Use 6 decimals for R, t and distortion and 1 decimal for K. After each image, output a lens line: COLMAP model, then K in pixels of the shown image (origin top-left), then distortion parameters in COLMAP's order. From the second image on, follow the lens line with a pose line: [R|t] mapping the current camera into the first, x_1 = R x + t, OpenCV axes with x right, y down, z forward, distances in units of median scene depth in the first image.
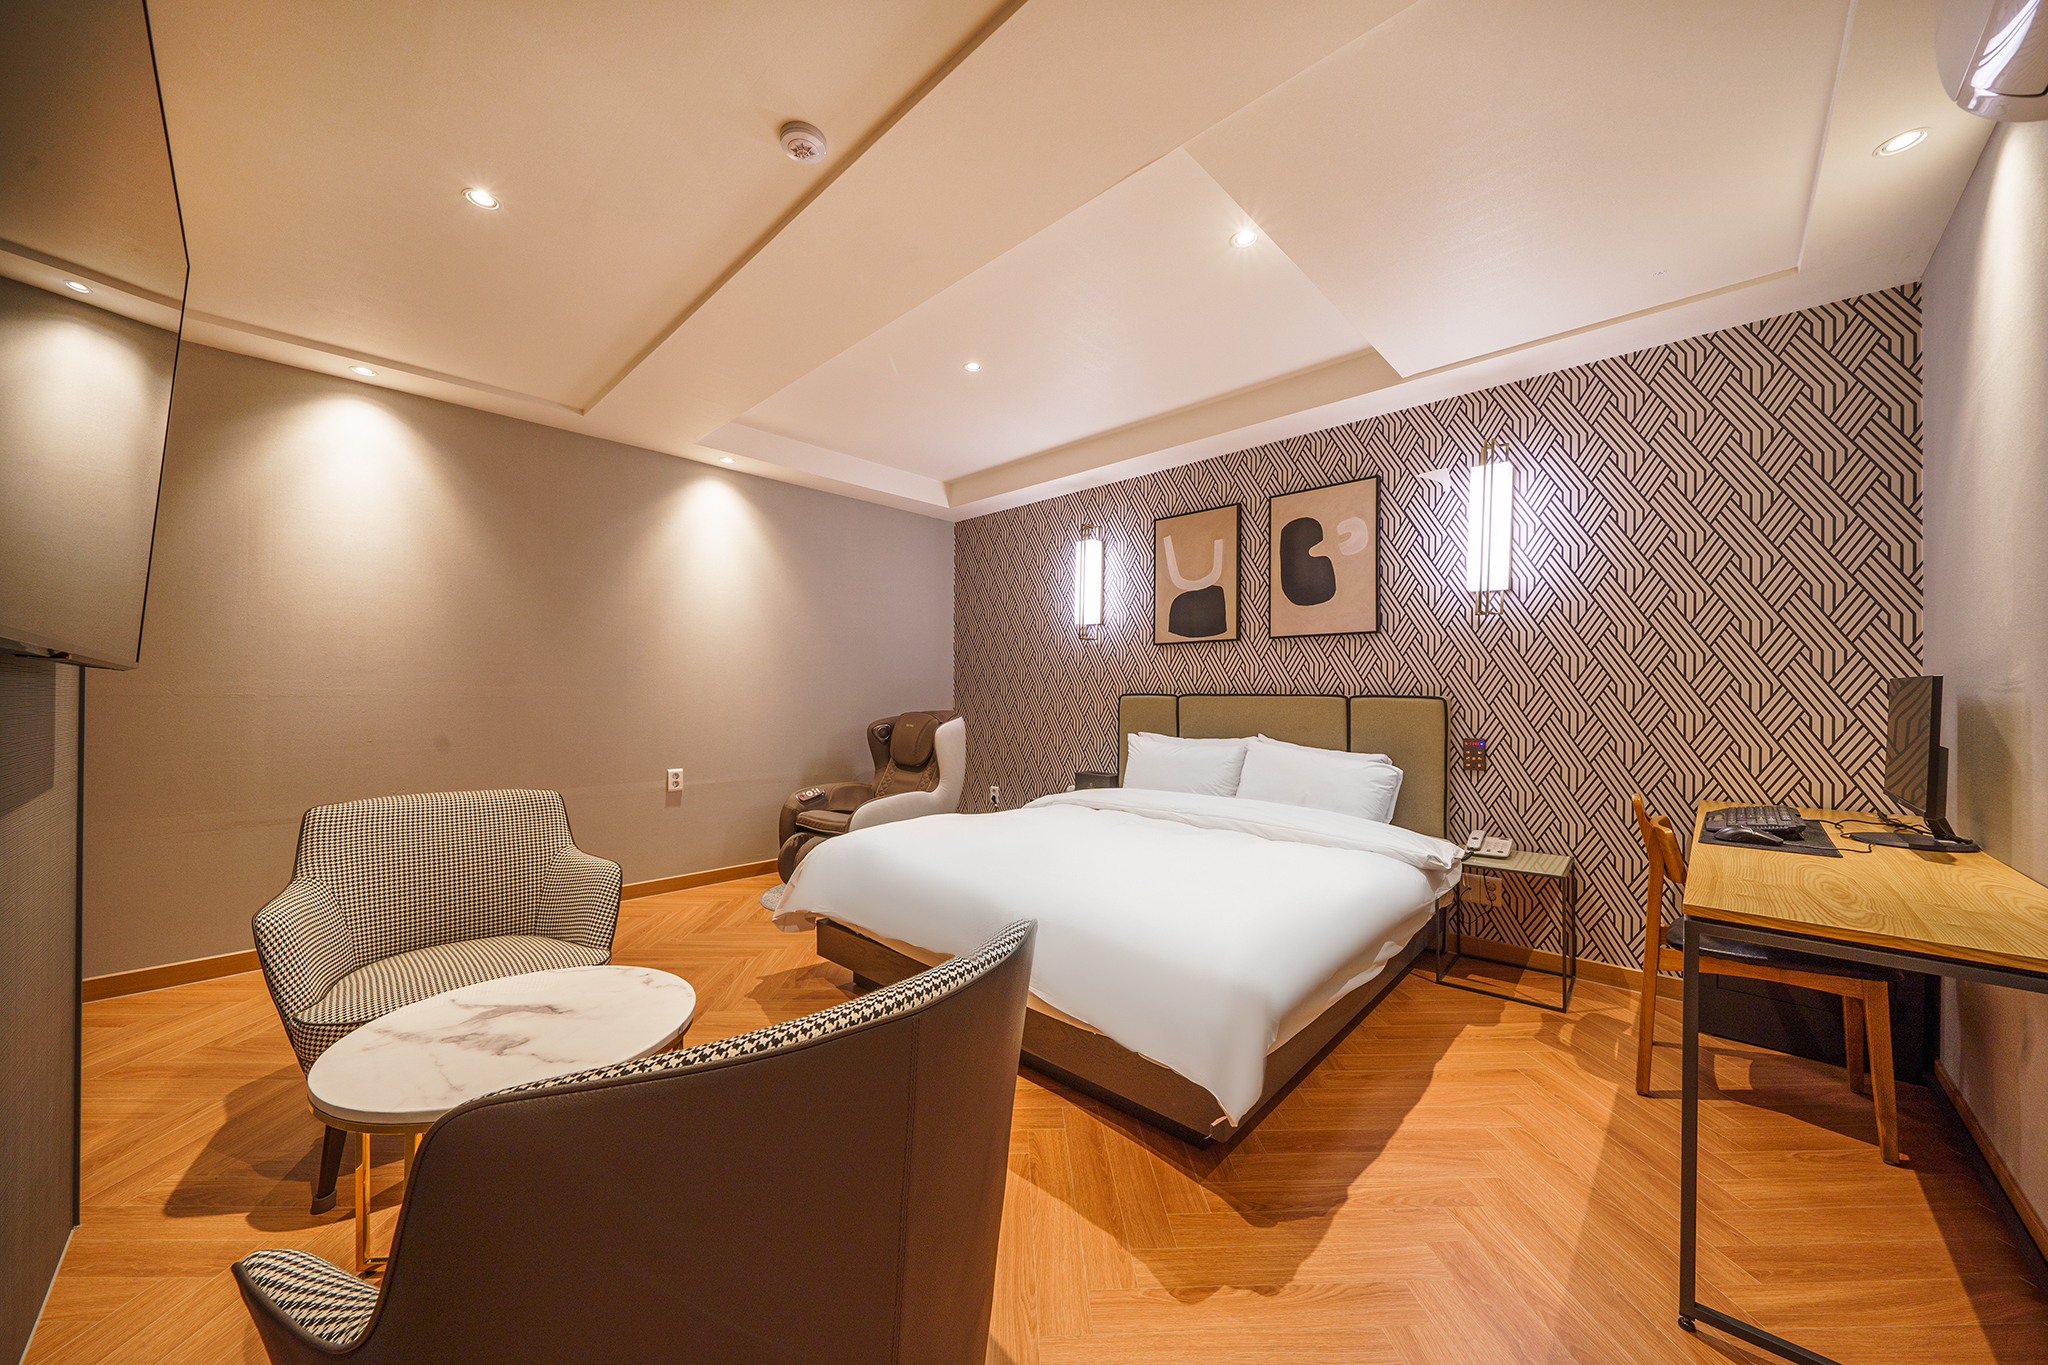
lens RADIAL K [[710.7, 0, 1023.8], [0, 710.7, 698.5], [0, 0, 1]] dist [0.000309, 0.000202]
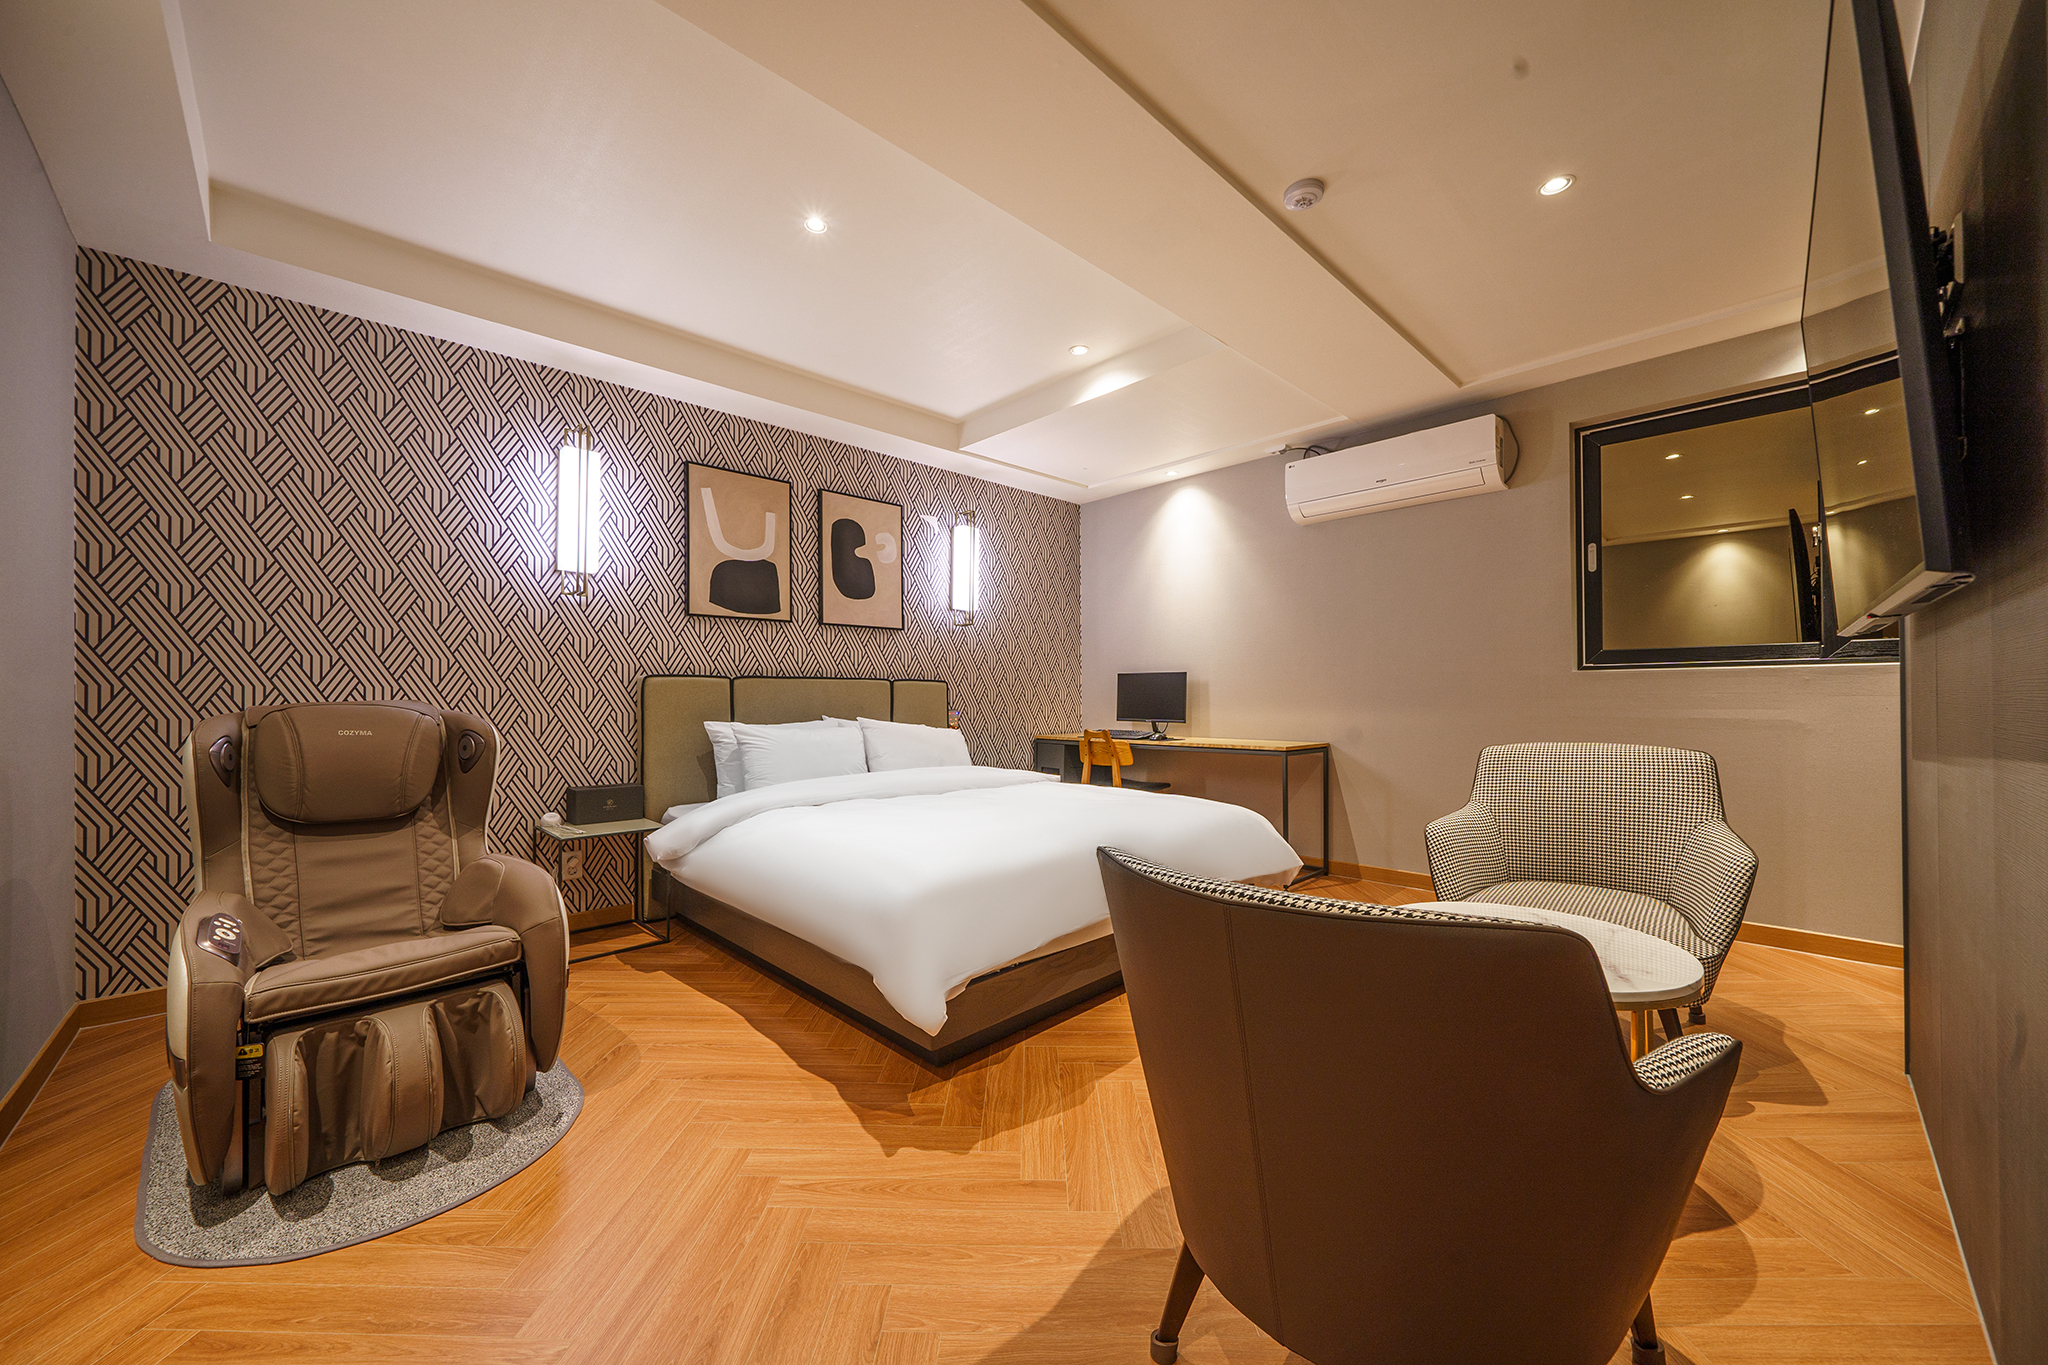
lens RADIAL K [[752.2, 0, 1031.8], [0, 752.2, 685.9], [0, 0, 1]] dist [-0.001133, -0.000058]
pose [[0.031783, -0.010798, 0.999436, -0.747260], [-0.010216, 0.999886, 0.011127, -0.009051], [-0.999443, -0.010563, 0.031670, 0.645825]]
